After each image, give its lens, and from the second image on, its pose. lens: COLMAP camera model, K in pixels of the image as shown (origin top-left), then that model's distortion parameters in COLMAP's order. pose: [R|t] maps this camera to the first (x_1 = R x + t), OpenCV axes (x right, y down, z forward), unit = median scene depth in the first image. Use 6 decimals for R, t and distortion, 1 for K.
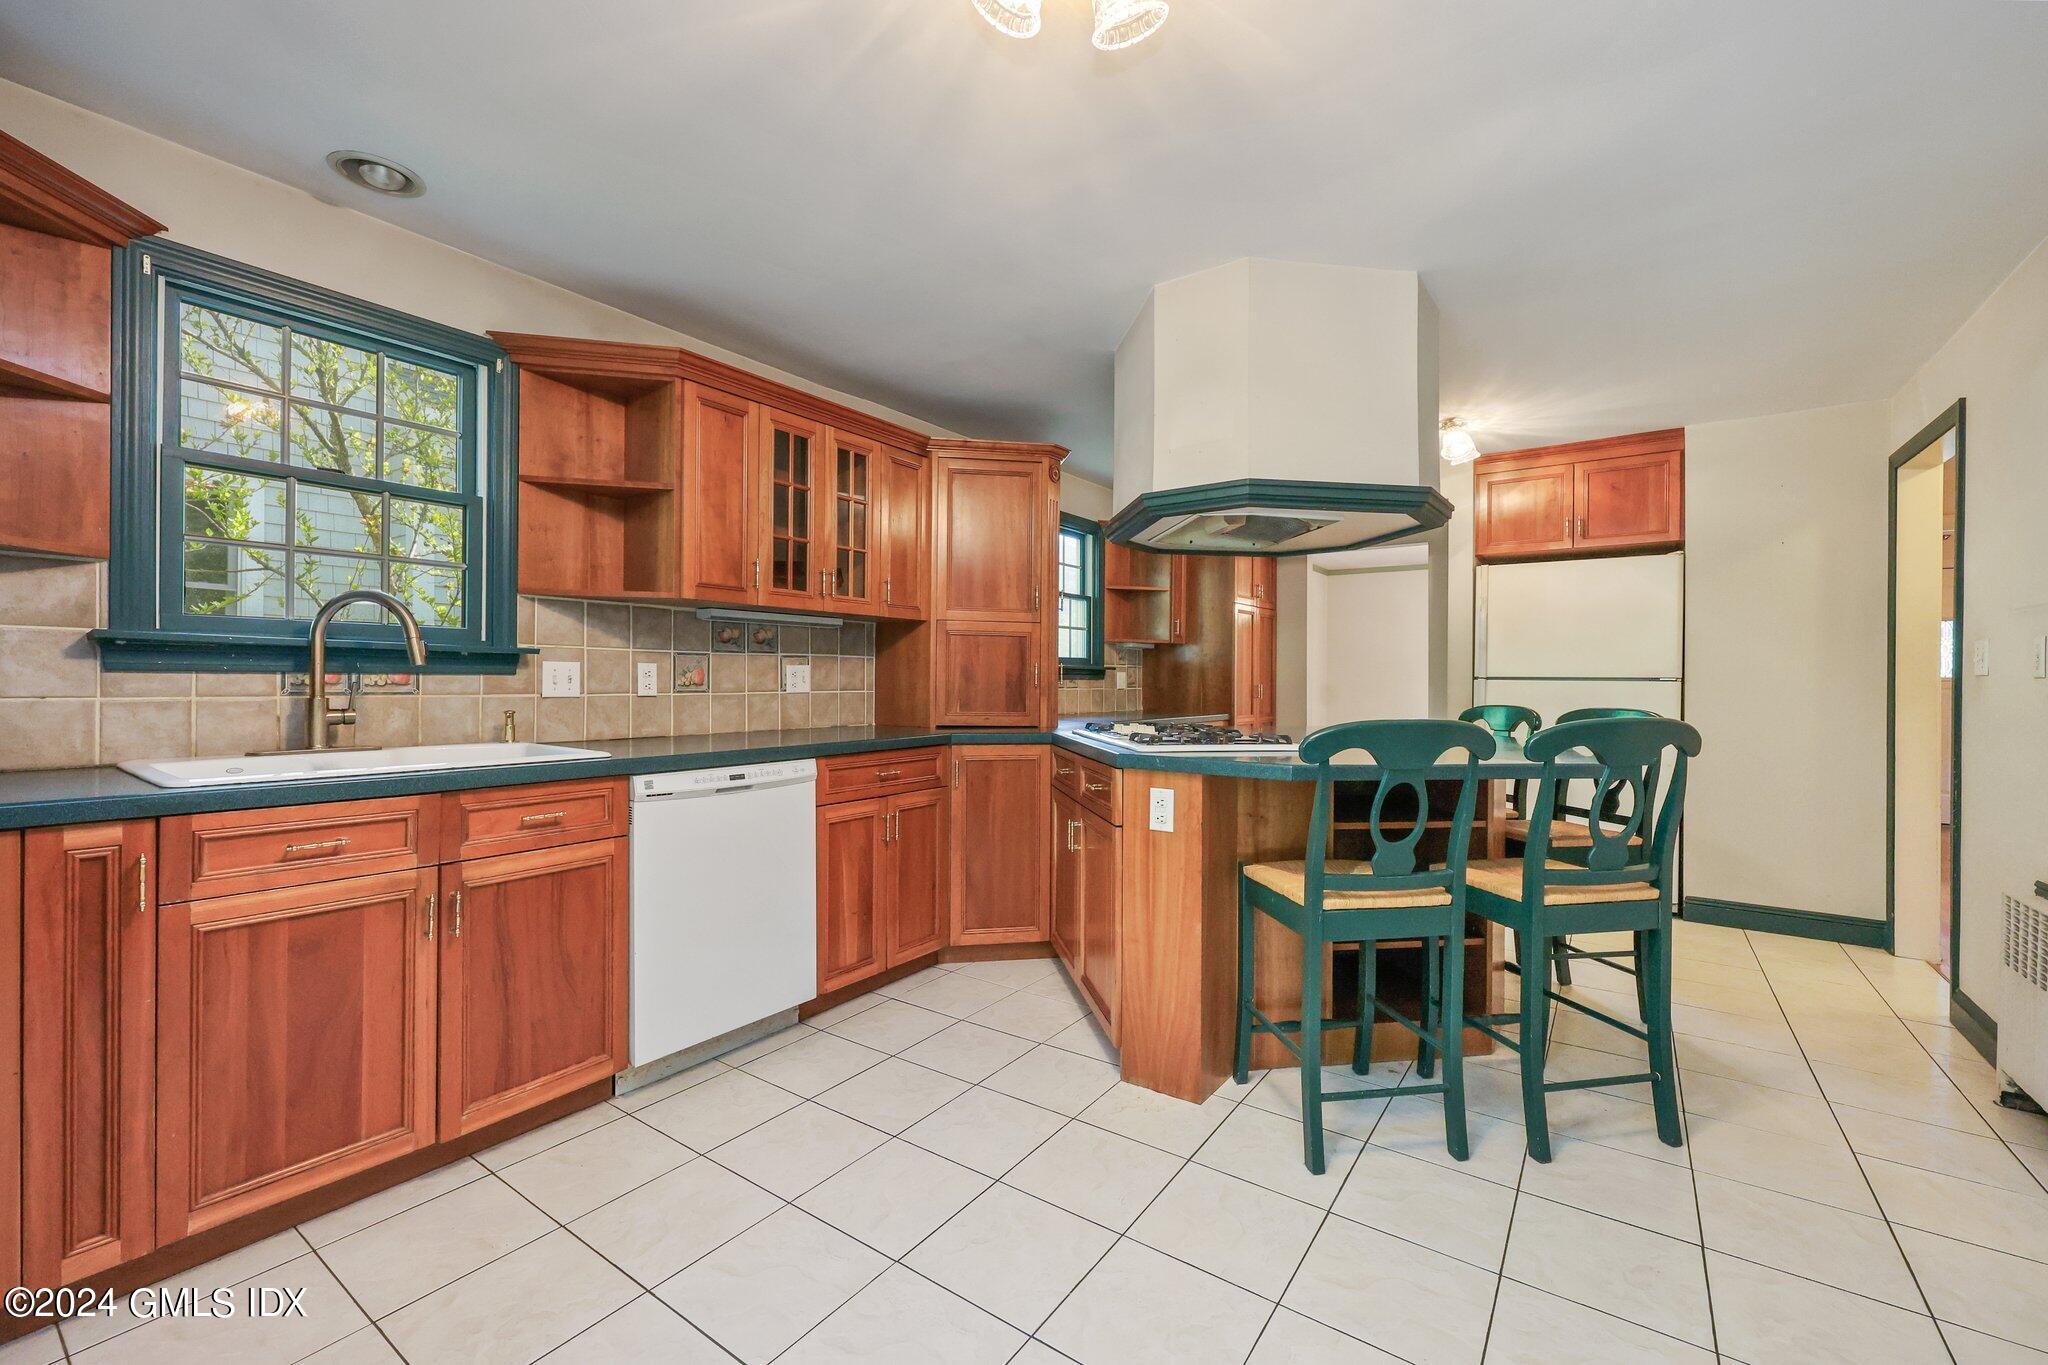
lens RADIAL K [[822.0, 0, 1010.9], [0, 822.0, 685.5], [0, 0, 1]] dist [-0.004679, 0.001022]
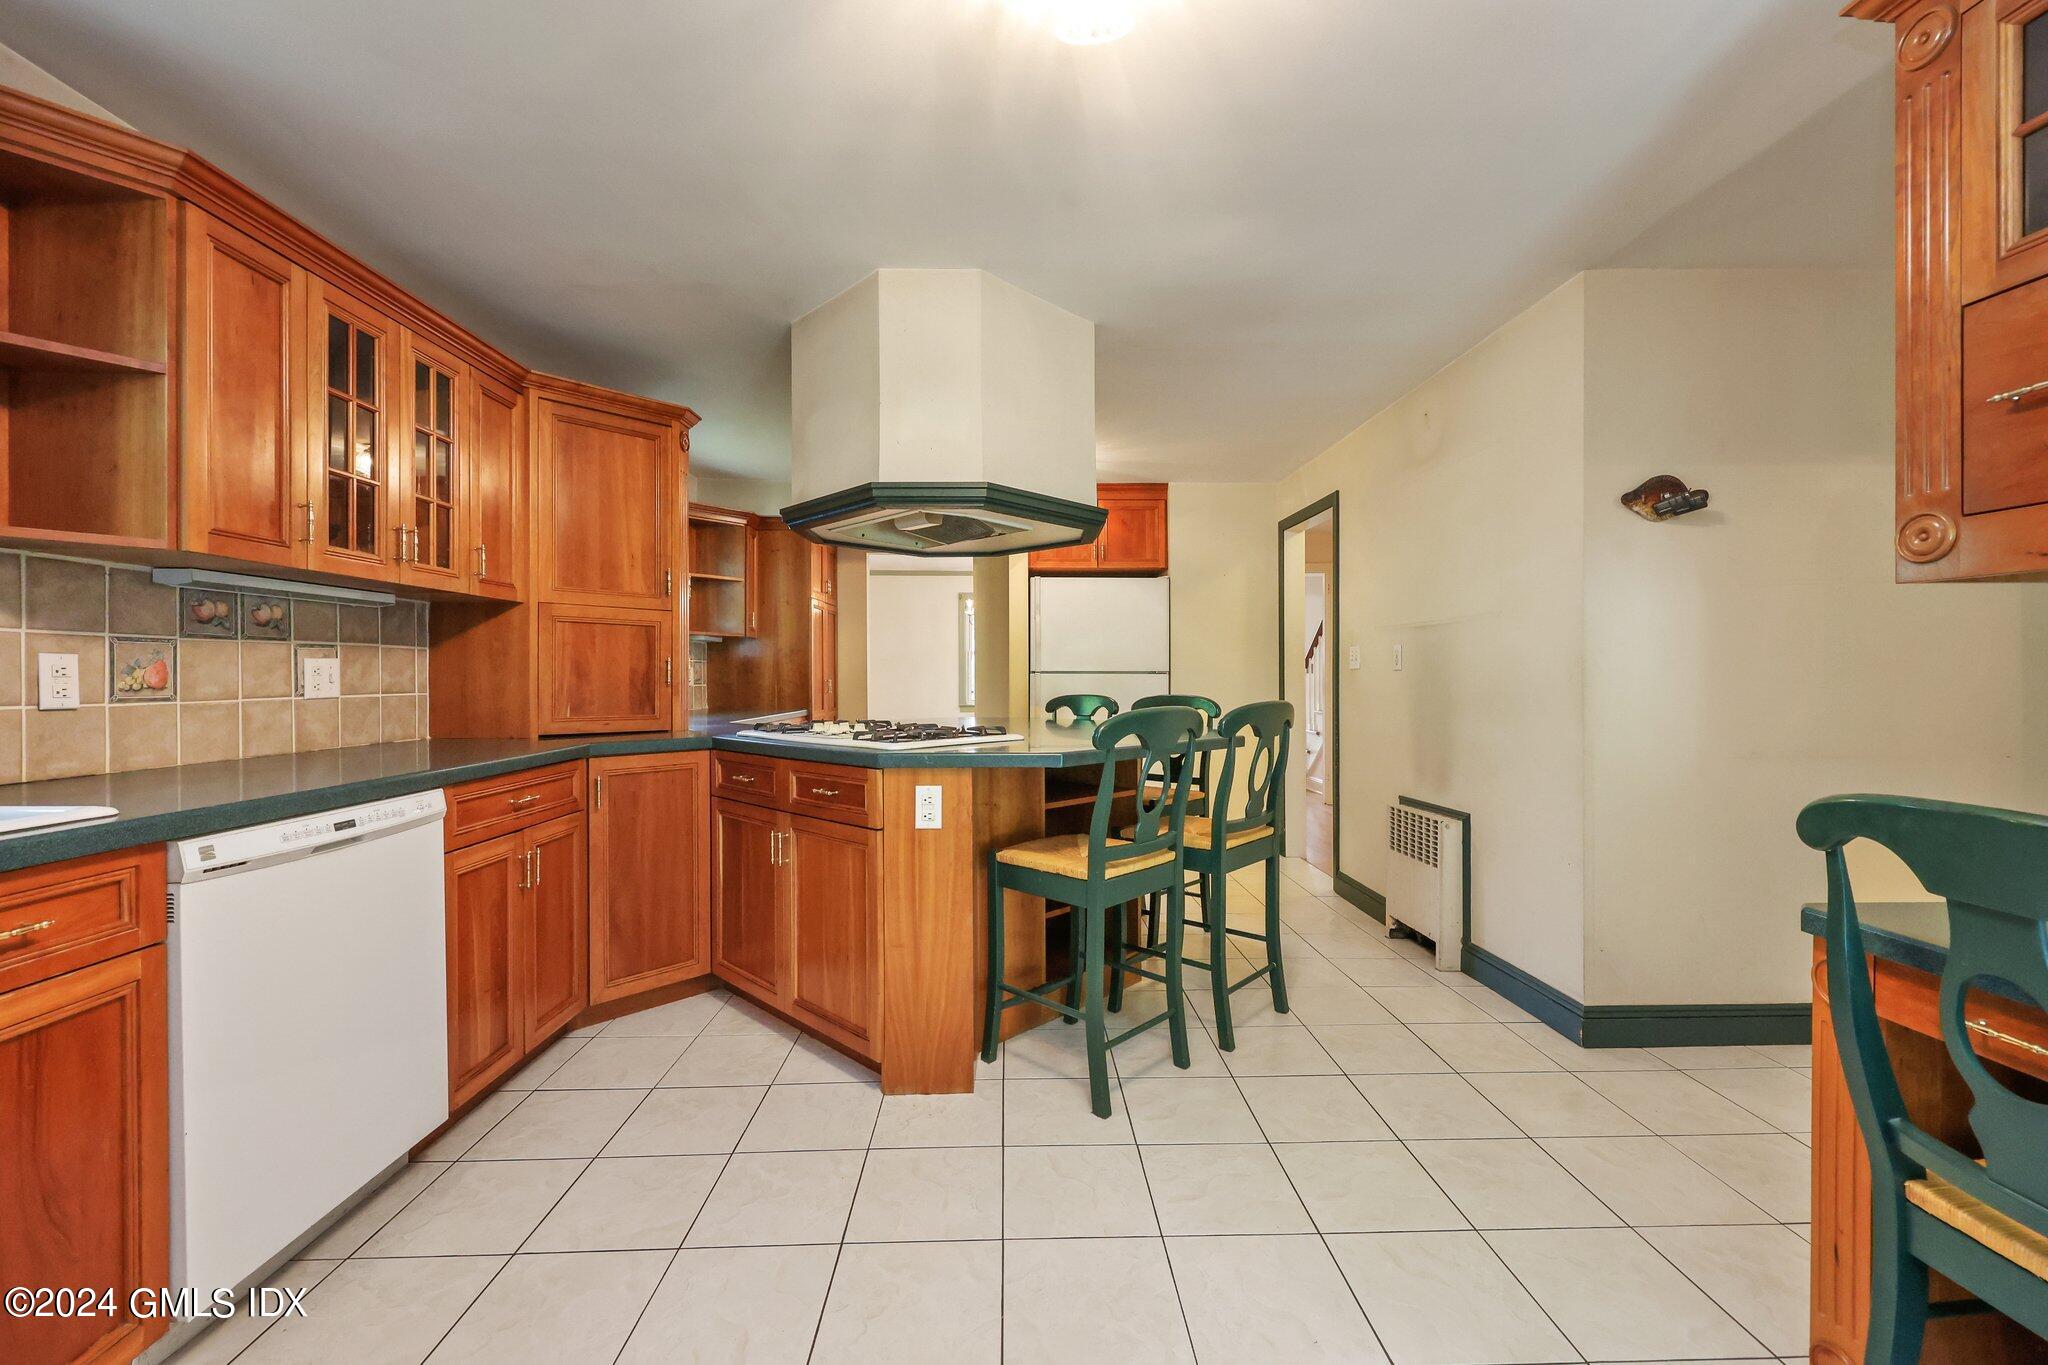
lens RADIAL K [[822.0, 0, 1018.5], [0, 822.0, 679.7], [0, 0, 1]] dist [-0.004679, 0.001022]
pose [[0.799893, -0.010502, 0.600051, -0.249345], [0.011221, 0.999934, 0.002543, -0.002412], [-0.600038, 0.004699, 0.799958, 0.113271]]
